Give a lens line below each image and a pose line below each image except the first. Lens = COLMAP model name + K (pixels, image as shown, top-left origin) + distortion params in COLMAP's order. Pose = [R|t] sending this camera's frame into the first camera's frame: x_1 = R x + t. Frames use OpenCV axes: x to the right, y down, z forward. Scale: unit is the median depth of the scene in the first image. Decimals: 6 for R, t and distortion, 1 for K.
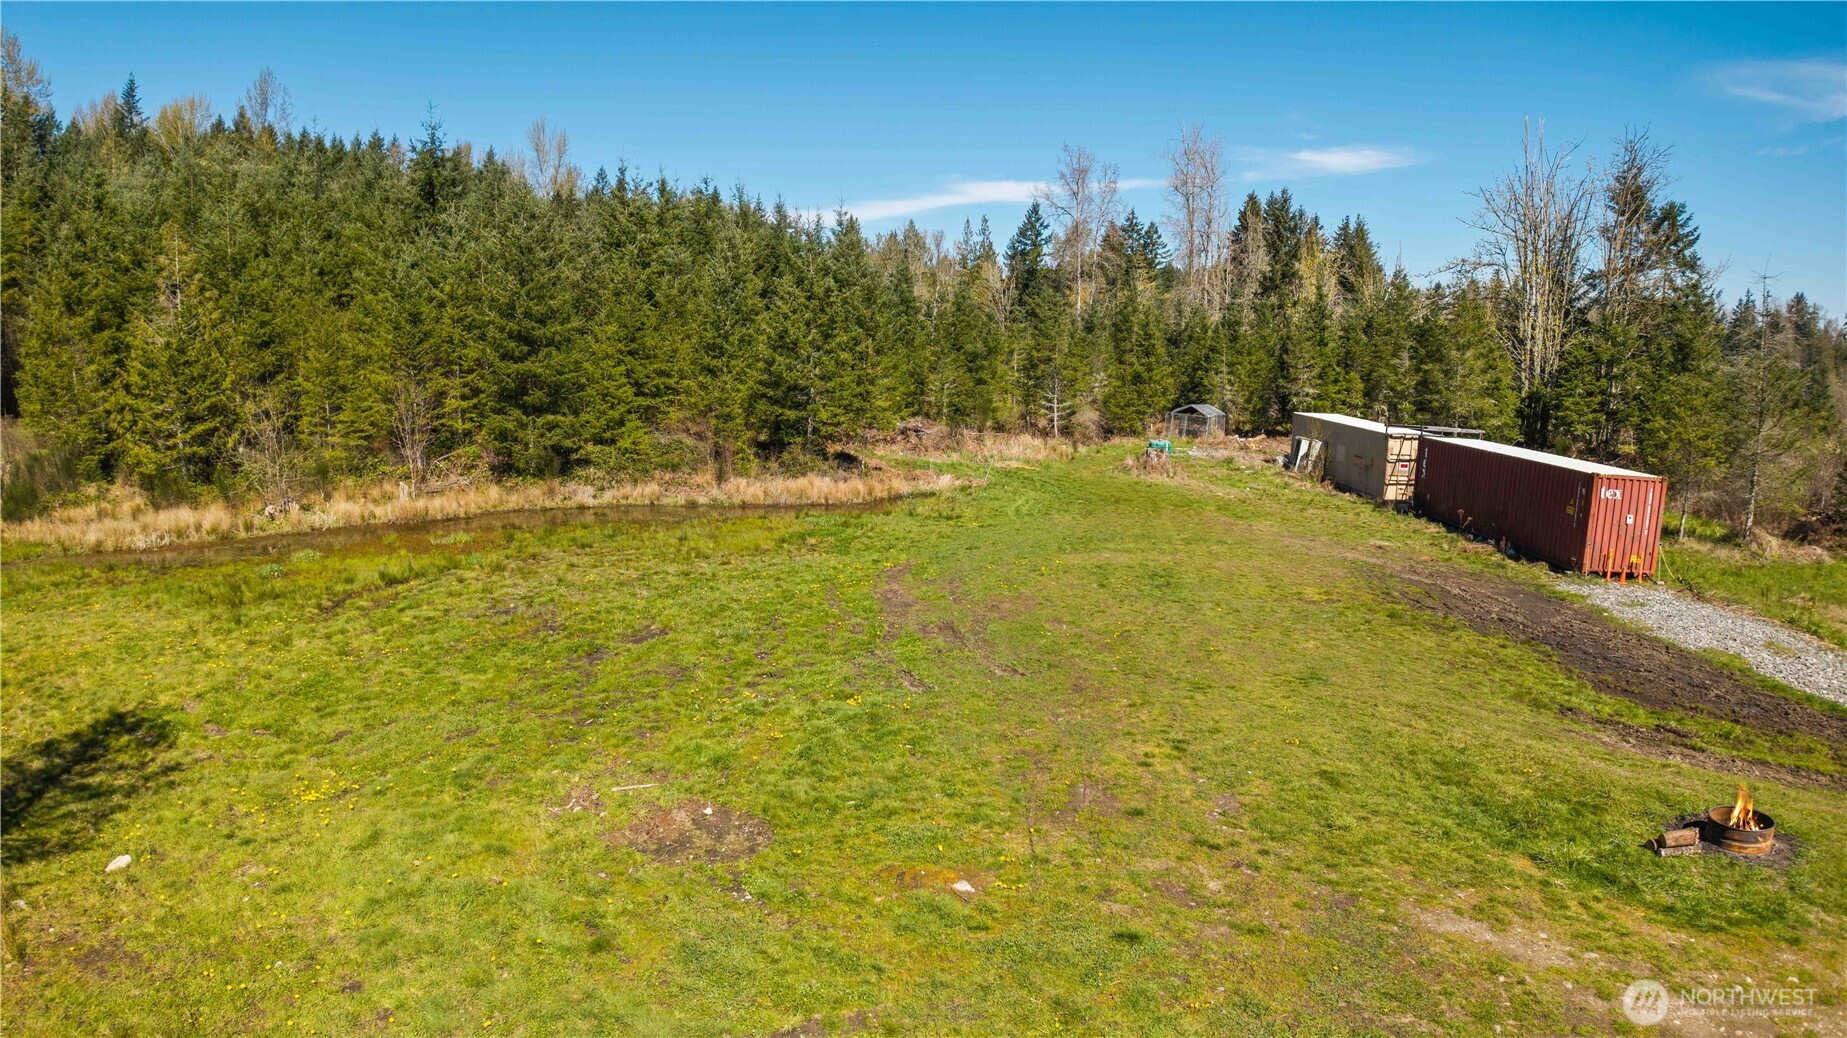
lens RADIAL K [[1110.8, 0, 931.5], [0, 1110.8, 521.7], [0, 0, 1]] dist [-0.172383, 0.017723]
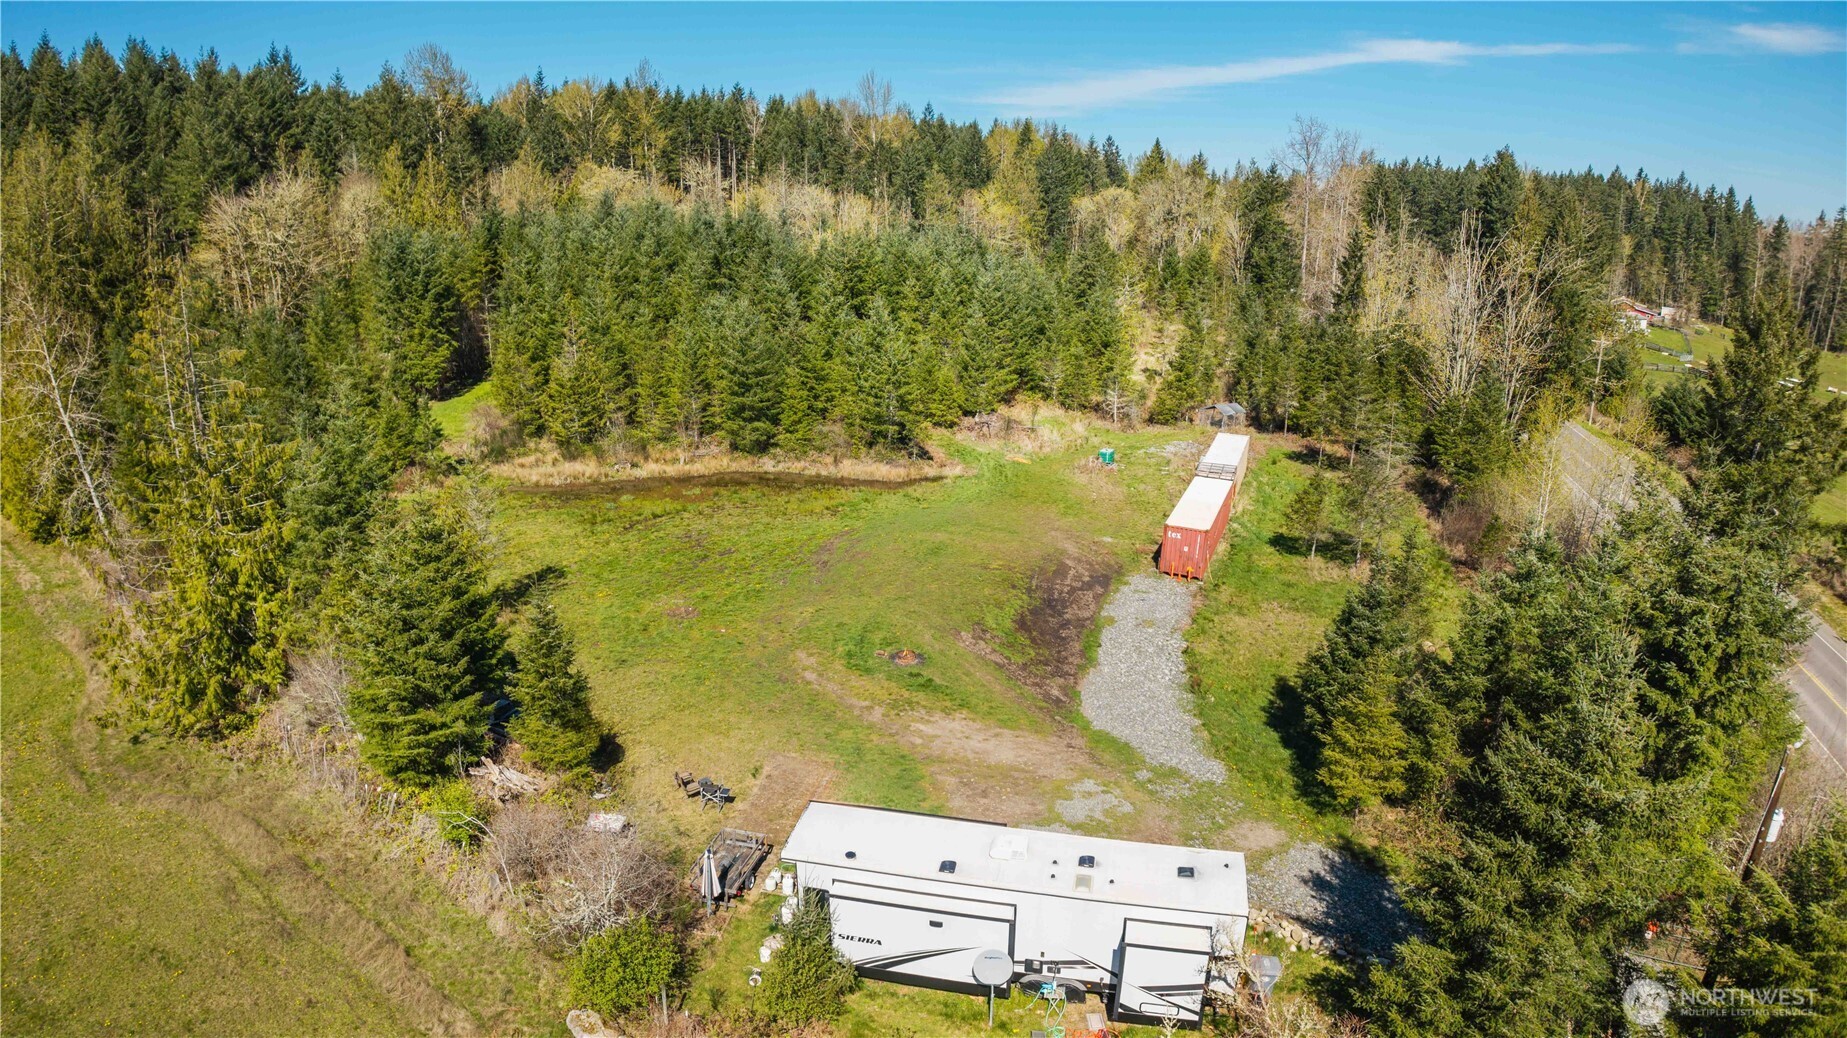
lens RADIAL K [[1110.8, 0, 922.1], [0, 1110.8, 523.5], [0, 0, 1]] dist [-0.172383, 0.017723]
pose [[0.940163, 0.097655, -0.326432, 0.612874], [-0.057781, 0.989867, 0.129710, -0.199006], [0.335791, -0.103087, 0.936279, -0.798851]]
